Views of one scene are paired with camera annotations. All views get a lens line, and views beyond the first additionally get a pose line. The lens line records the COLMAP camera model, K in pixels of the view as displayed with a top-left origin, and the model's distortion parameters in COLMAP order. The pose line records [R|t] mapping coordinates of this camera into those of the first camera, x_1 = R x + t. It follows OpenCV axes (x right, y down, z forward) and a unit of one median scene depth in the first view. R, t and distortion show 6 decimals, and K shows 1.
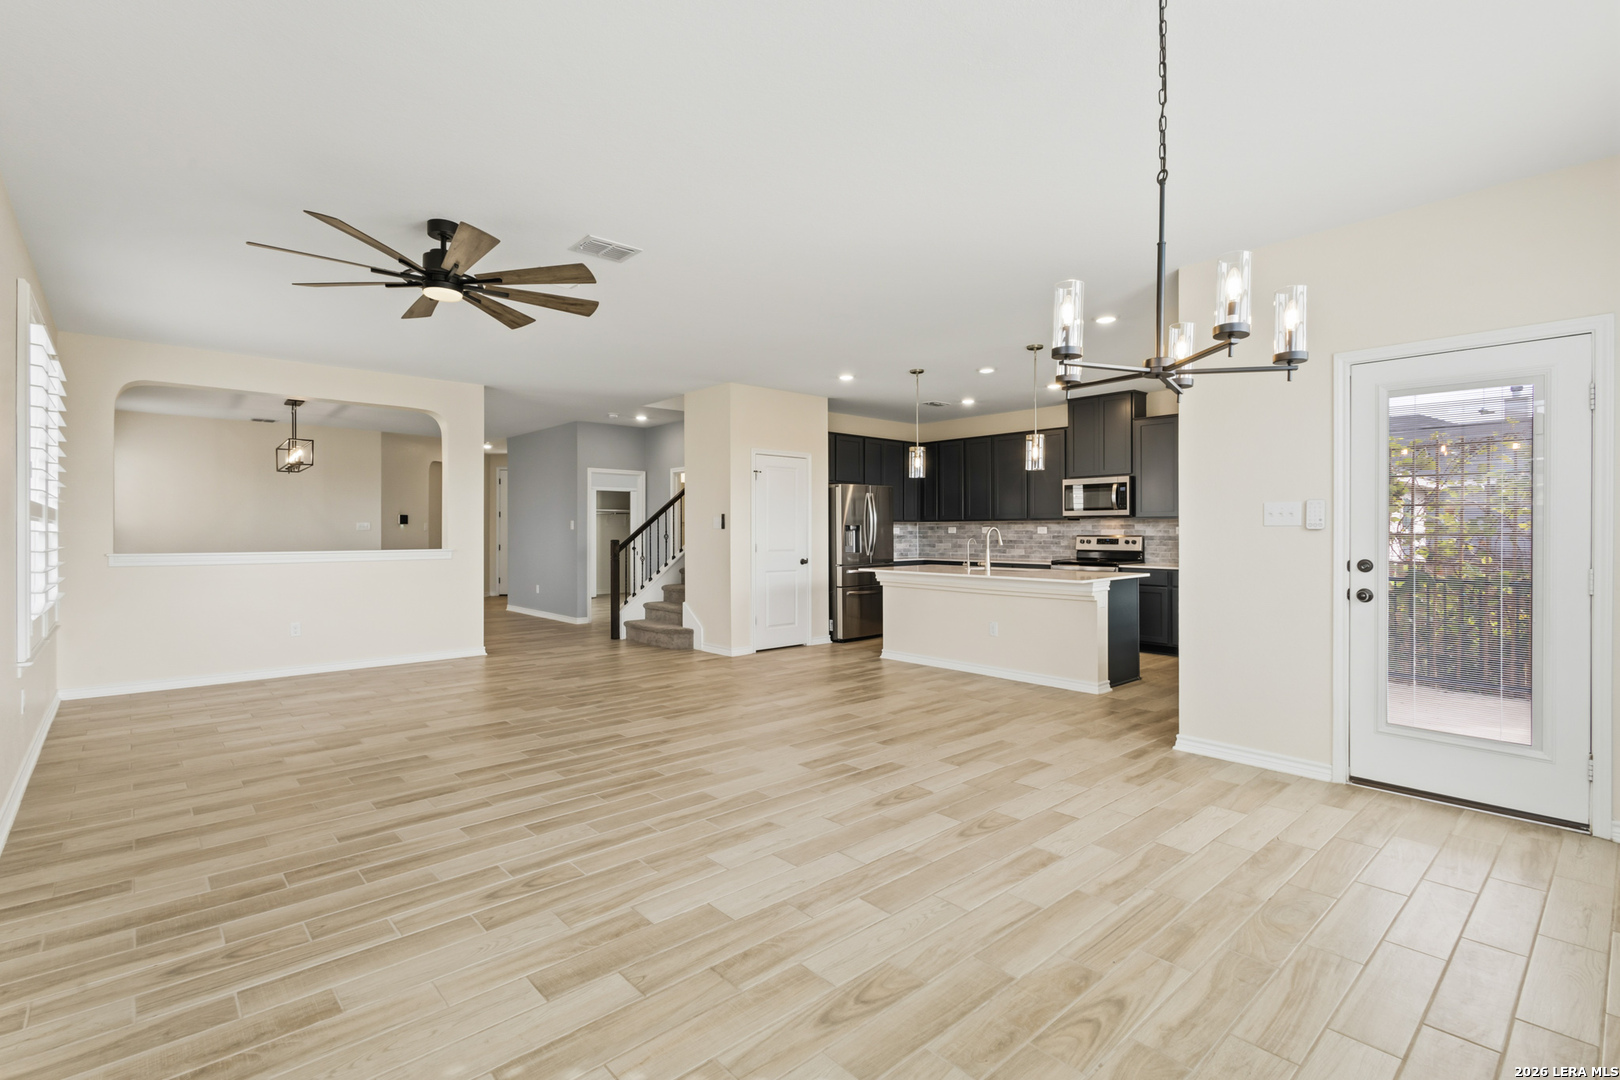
lens RADIAL K [[756.1, 0, 812.6], [0, 756.1, 529.3], [0, 0, 1]] dist [0.007863, 0.000742]
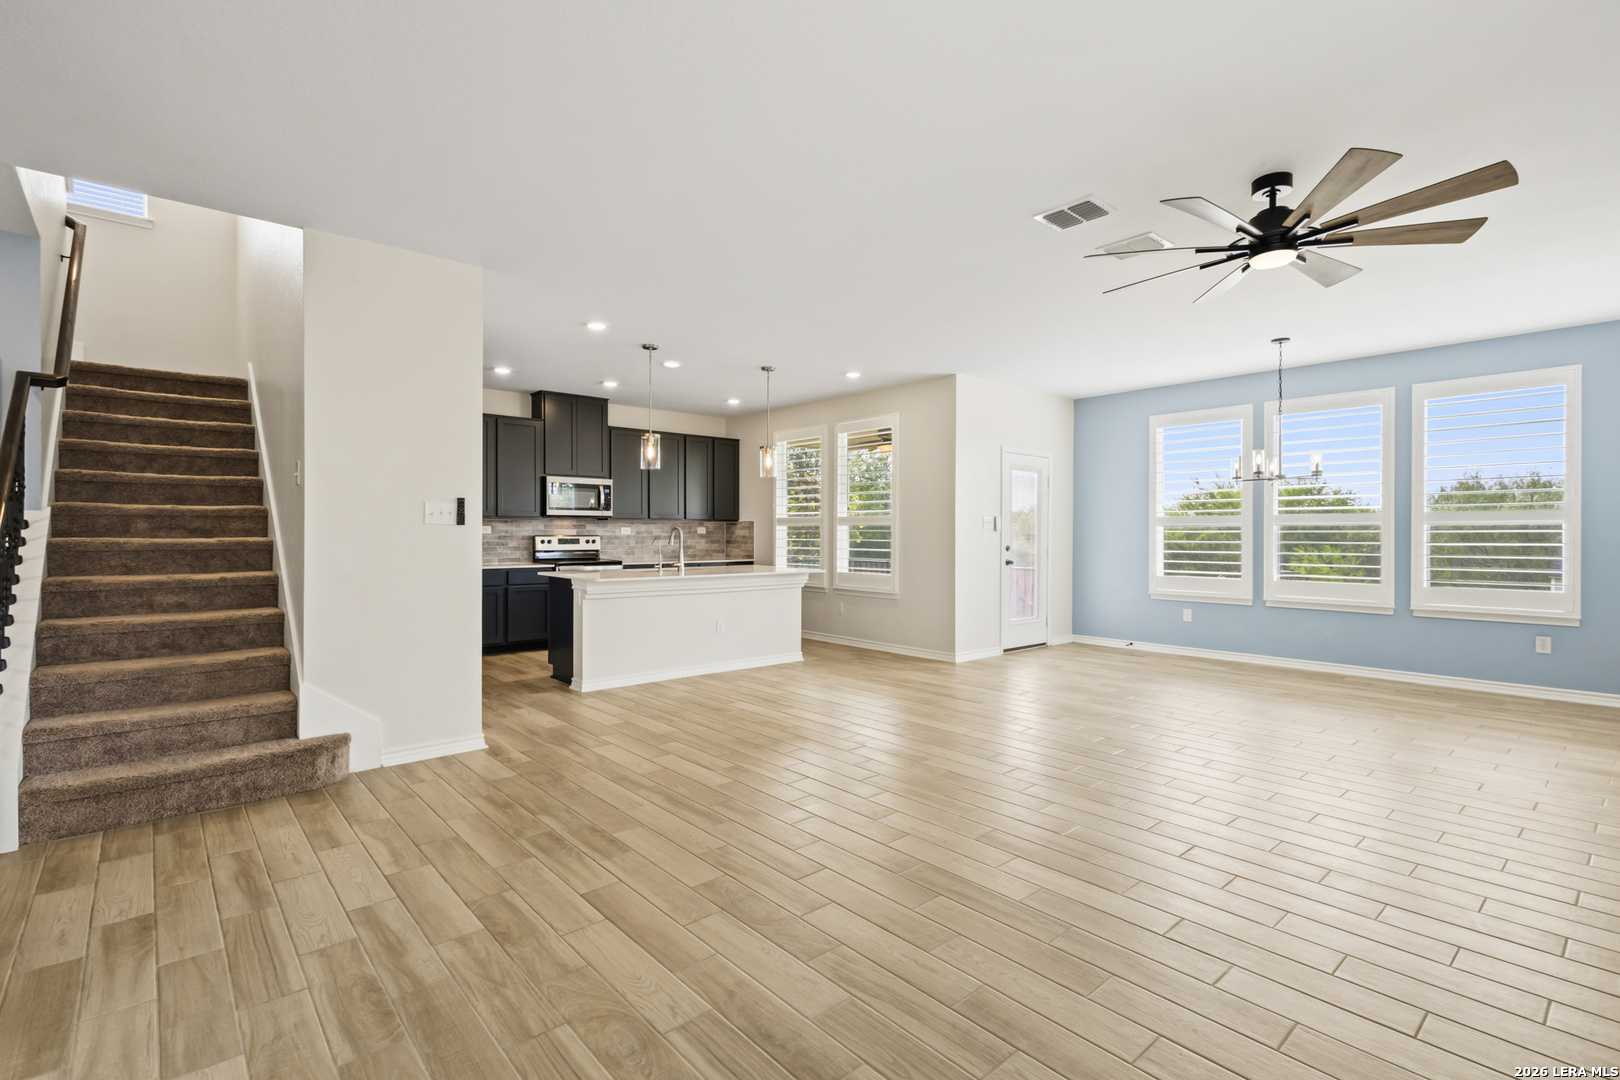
lens RADIAL K [[756.1, 0, 815.5], [0, 756.1, 543.1], [0, 0, 1]] dist [0.007863, 0.000742]
pose [[-0.004589, -0.013761, 0.999895, -0.692704], [-0.006684, 0.999883, 0.013730, 0.003090], [-0.999967, -0.006621, -0.004680, 0.764820]]
